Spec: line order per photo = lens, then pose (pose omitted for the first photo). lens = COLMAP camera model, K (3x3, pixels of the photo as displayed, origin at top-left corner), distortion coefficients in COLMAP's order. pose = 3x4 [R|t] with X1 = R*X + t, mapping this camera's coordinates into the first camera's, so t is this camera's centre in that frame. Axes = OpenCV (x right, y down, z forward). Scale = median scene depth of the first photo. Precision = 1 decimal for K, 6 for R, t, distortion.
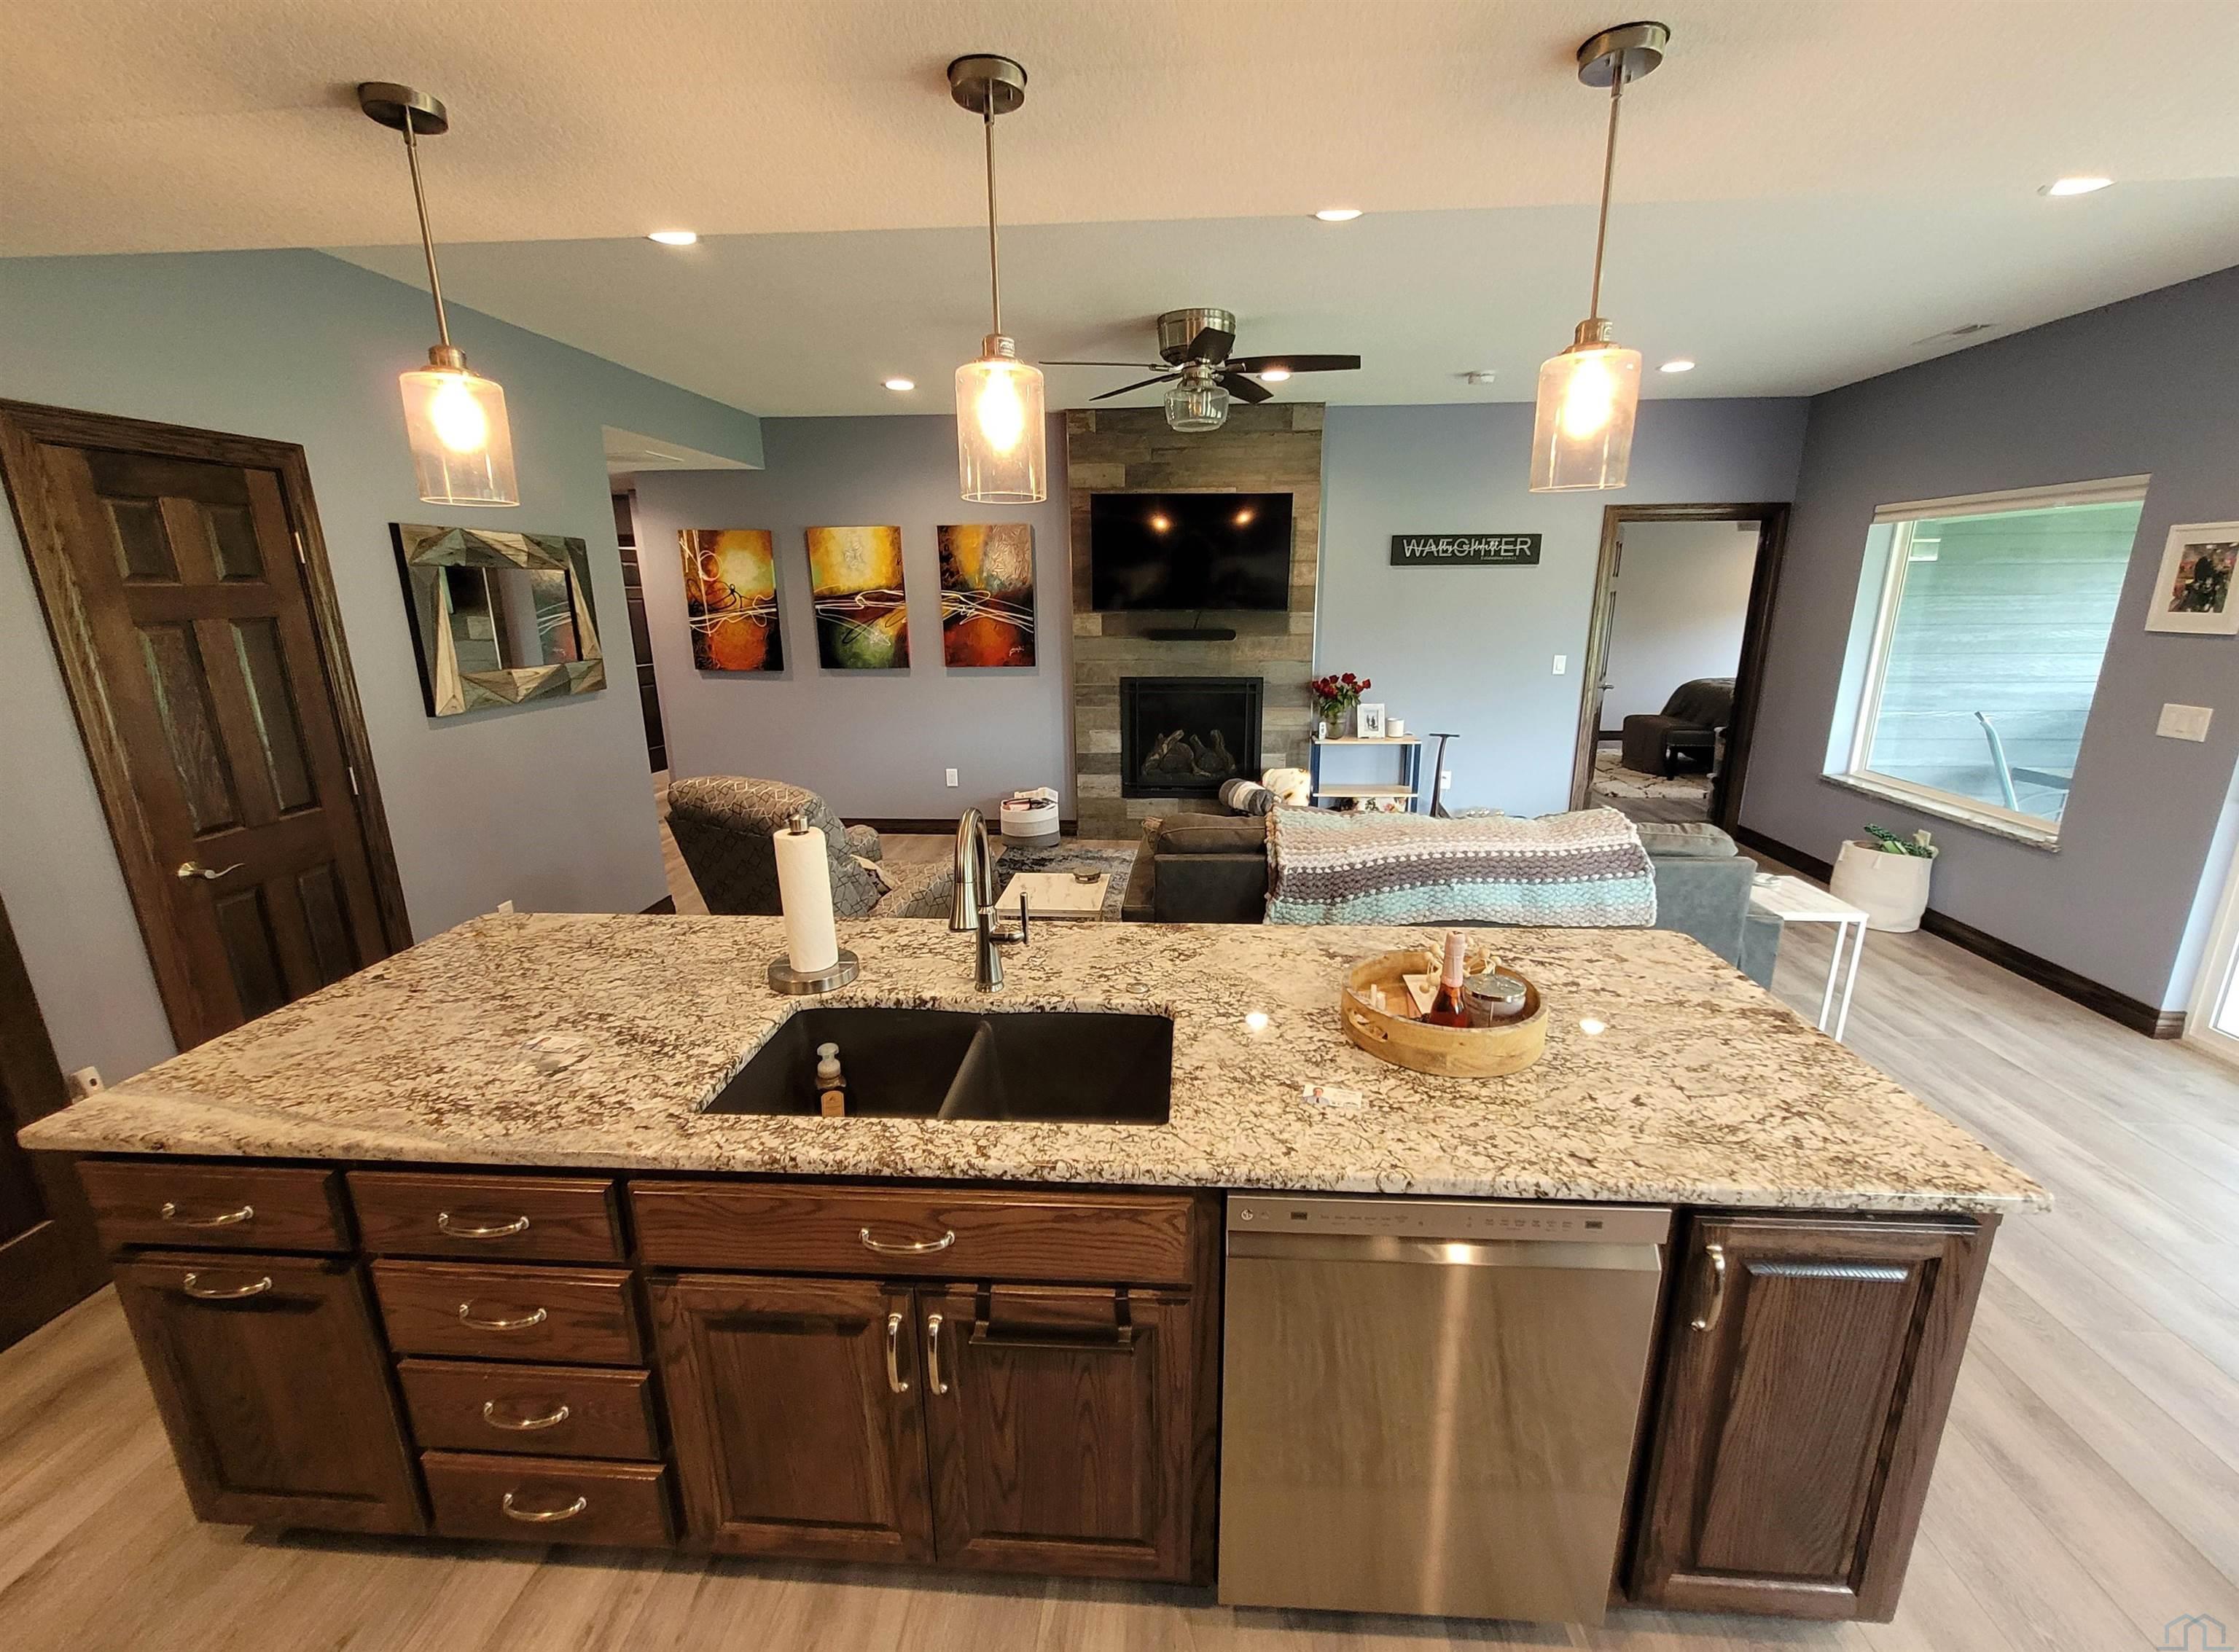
lens RADIAL K [[918.8, 0, 1126.2], [0, 918.8, 826.6], [0, 0, 1]] dist [0.007113, -0.000064]
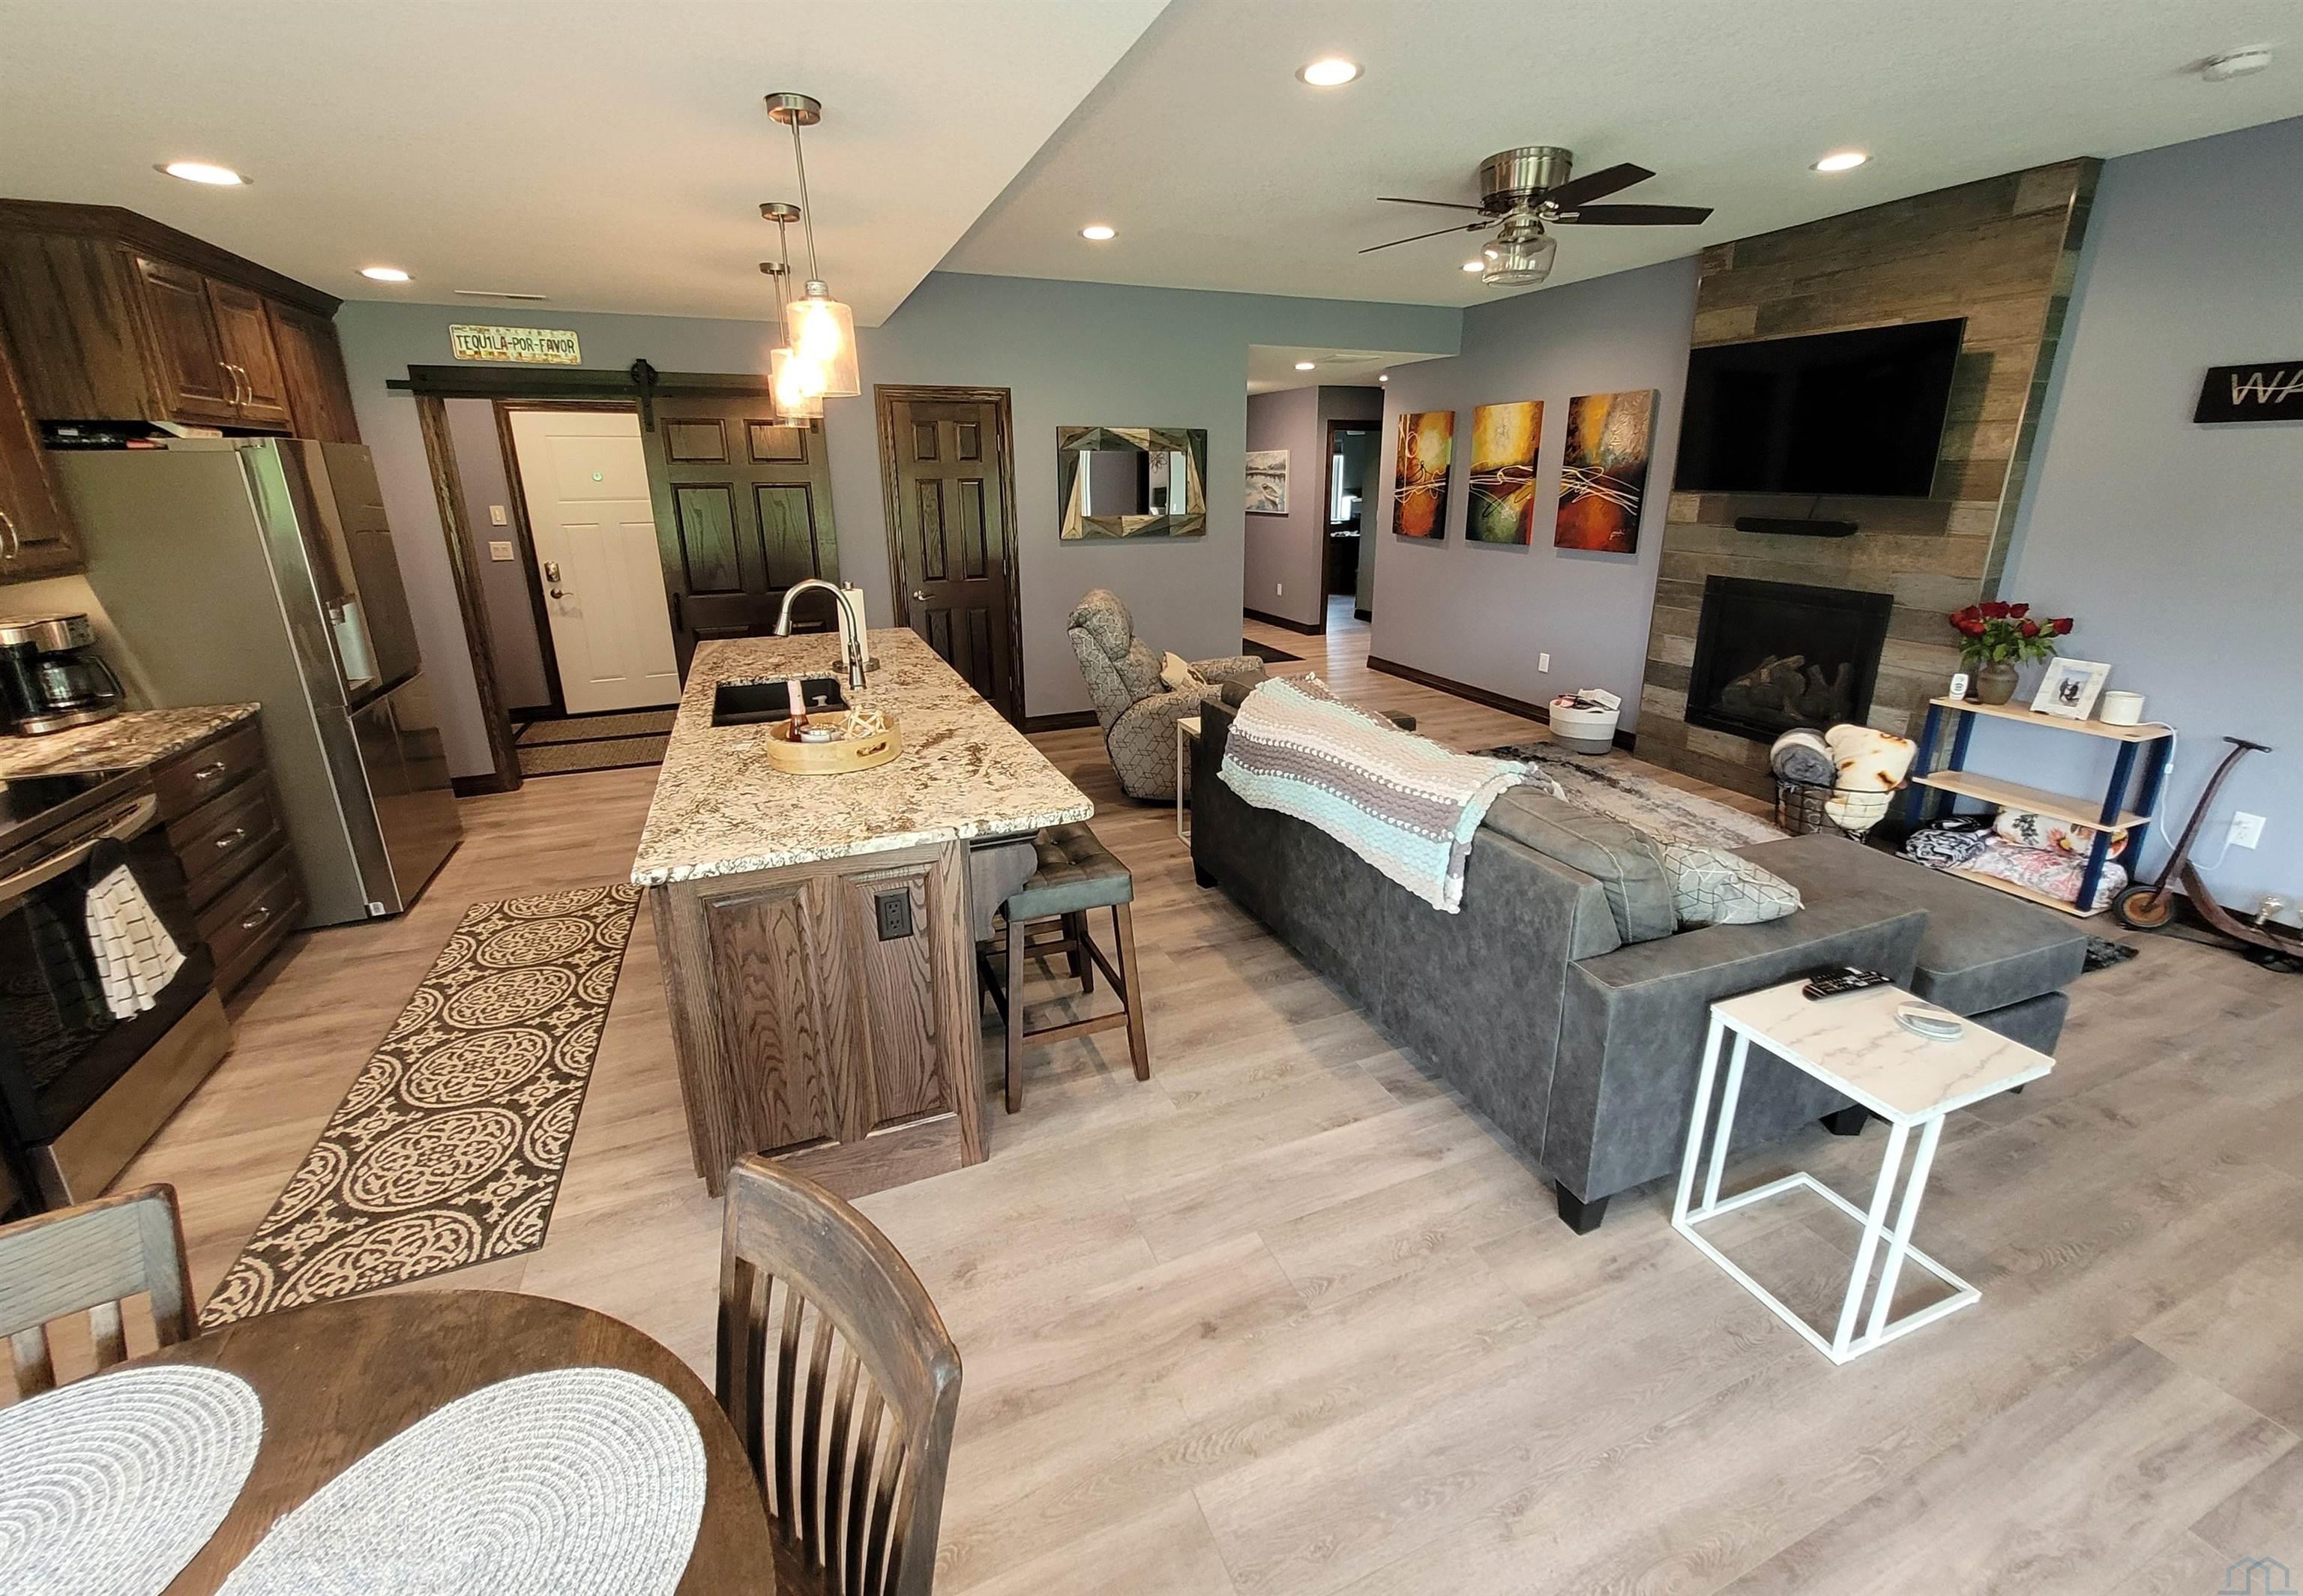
lens RADIAL K [[940.0, 0, 1162.9], [0, 940.0, 748.9], [0, 0, 1]] dist [0.001505, -0.000060]
pose [[0.450901, 0.259597, -0.853989, 0.530196], [-0.225377, 0.958882, 0.172485, -0.050151], [0.863651, 0.114696, 0.490868, 0.195398]]
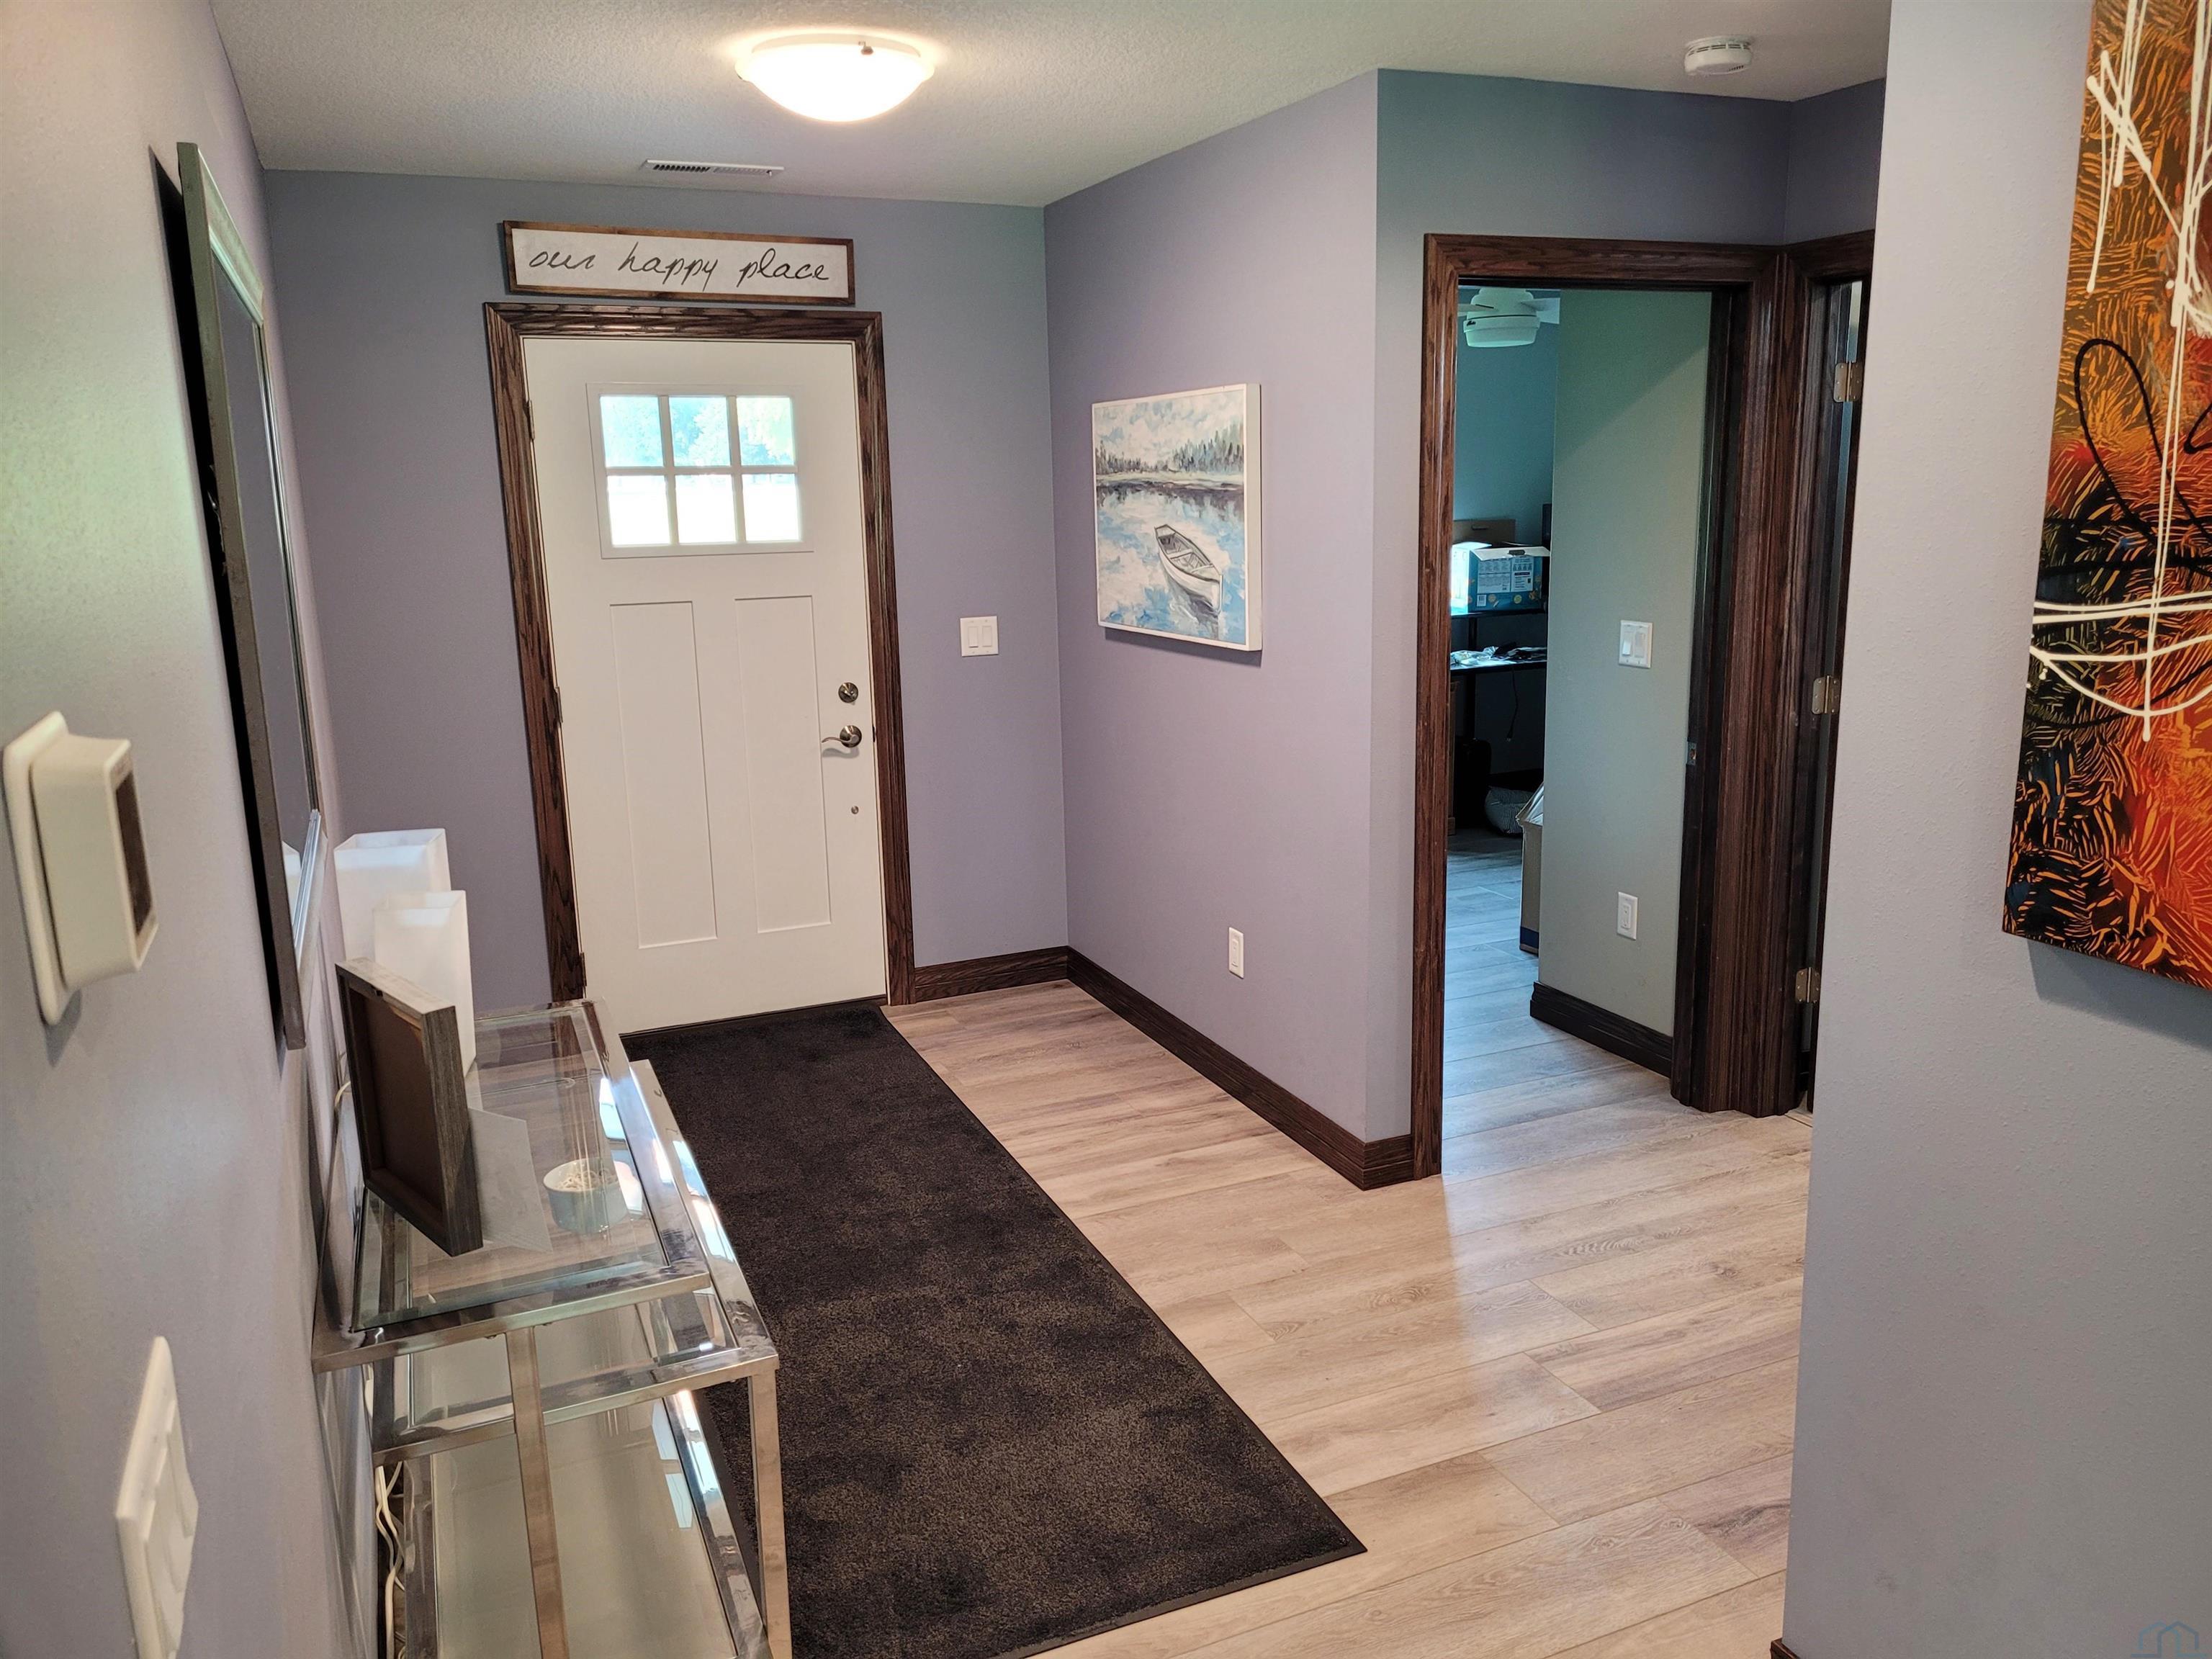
lens RADIAL K [[1665.6, 0, 1106.6], [0, 1665.6, 823.8], [0, 0, 1]] dist [0.006117, 0.002015]
pose [[0.463686, 0.179625, -0.867600, -0.315555], [-0.205106, 0.974395, 0.092117, -0.193527], [0.861932, 0.135237, 0.488656, 0.772920]]
